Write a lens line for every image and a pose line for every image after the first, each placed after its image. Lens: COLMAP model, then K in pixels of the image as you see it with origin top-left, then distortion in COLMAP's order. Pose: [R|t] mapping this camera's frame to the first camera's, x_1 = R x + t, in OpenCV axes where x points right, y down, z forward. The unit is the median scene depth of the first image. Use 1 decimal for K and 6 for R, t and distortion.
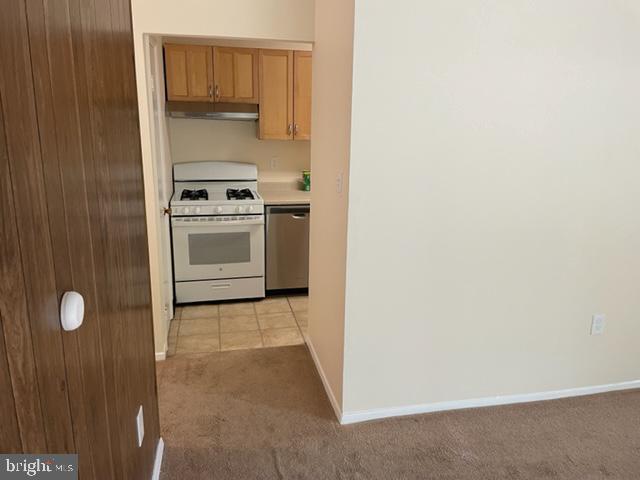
lens RADIAL K [[482.8, 0, 320.7], [0, 482.8, 237.9], [0, 0, 1]] dist [0.001823, -0.002177]
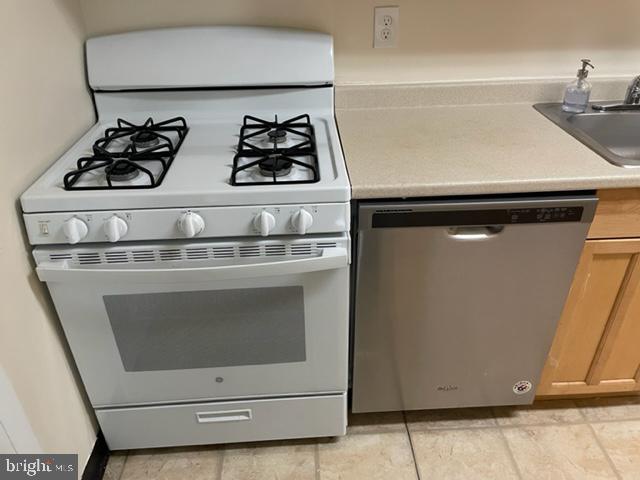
lens RADIAL K [[482.8, 0, 320.9], [0, 482.8, 243.1], [0, 0, 1]] dist [0.001823, -0.002177]
pose [[0.984536, 0.063981, -0.163083, -0.084954], [-0.010476, 0.950758, 0.309757, -0.128327], [0.174871, -0.303258, 0.936725, 0.703162]]
